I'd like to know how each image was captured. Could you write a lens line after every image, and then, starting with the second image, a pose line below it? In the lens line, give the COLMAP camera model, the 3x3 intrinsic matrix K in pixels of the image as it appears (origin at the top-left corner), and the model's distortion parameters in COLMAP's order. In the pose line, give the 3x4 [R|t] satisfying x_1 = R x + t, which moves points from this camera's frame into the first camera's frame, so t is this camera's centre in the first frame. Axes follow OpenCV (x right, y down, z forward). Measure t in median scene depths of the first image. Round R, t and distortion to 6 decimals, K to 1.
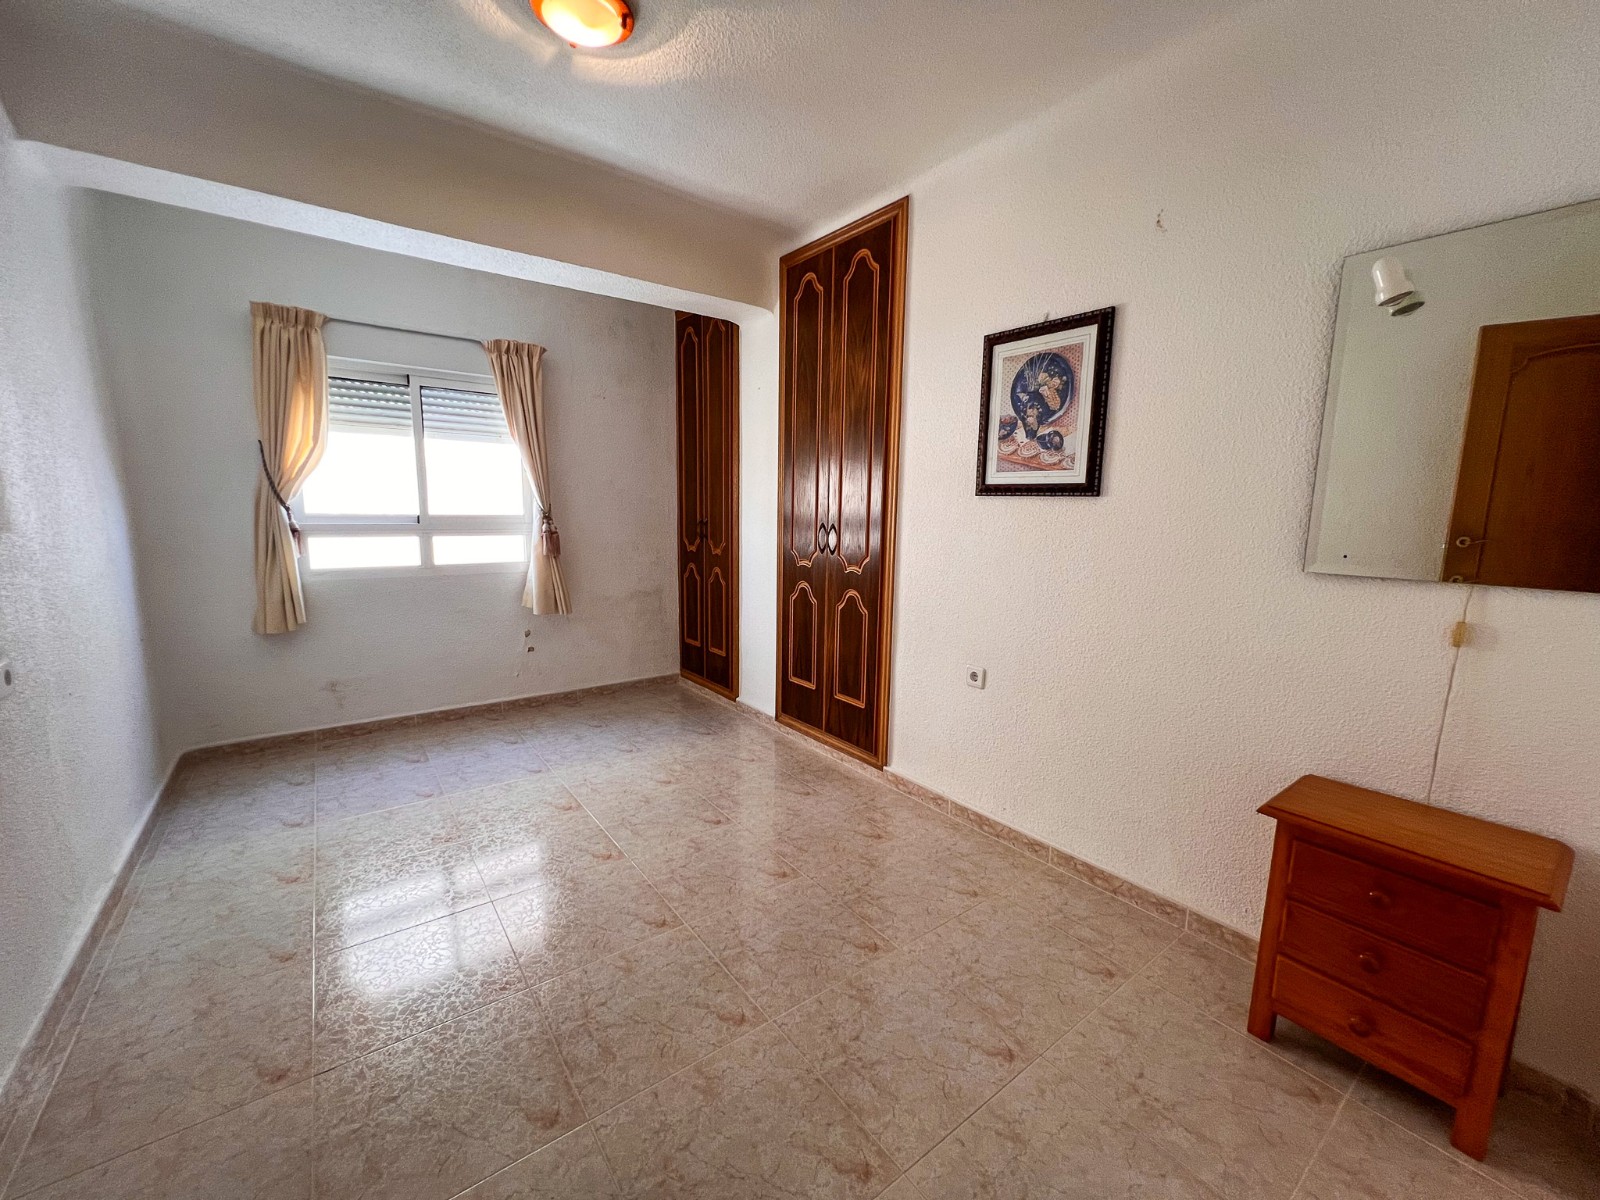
lens RADIAL K [[644.7, 0, 771.0], [0, 644.7, 597.4], [0, 0, 1]] dist [-0.000141, -0.000153]
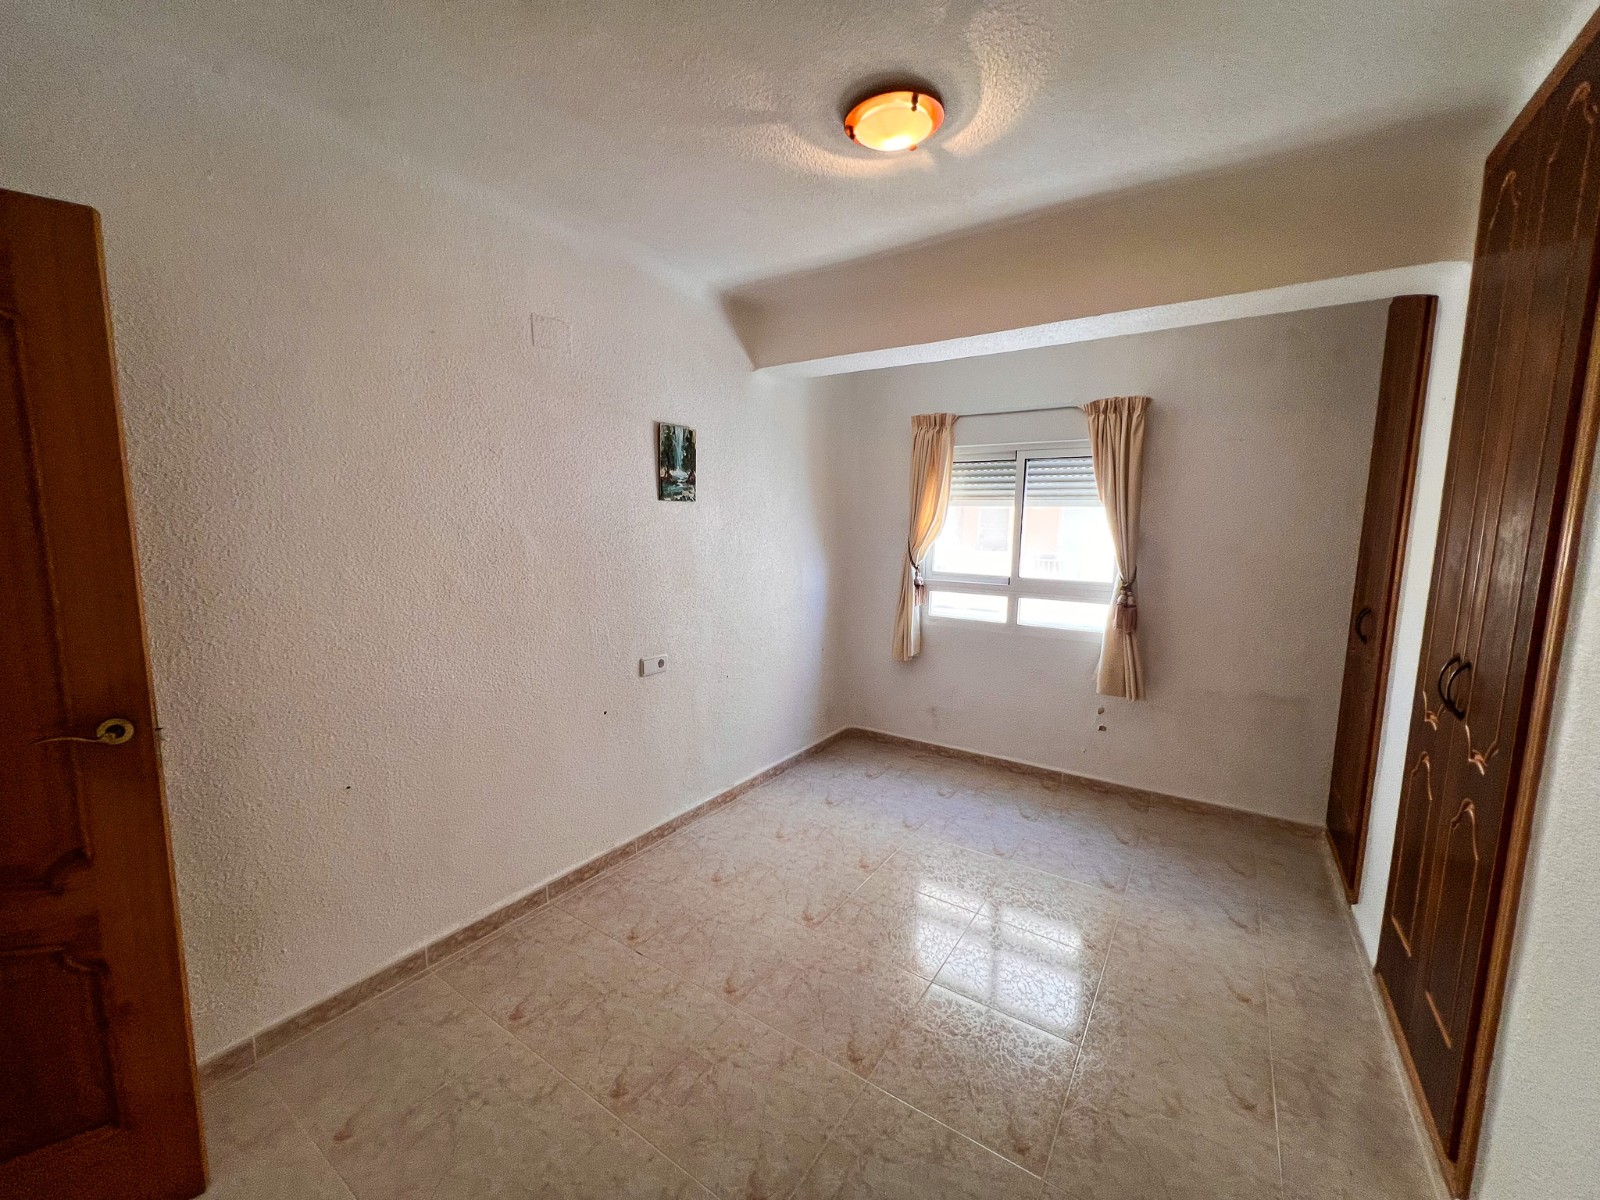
lens RADIAL K [[622.3, 0, 788.6], [0, 622.3, 598.5], [0, 0, 1]] dist [-0.002984, 0.000598]
pose [[0.354151, 0.099074, -0.929926, 0.299954], [-0.137513, 0.989081, 0.053006, -0.096409], [0.925023, 0.109105, 0.363908, 0.276684]]
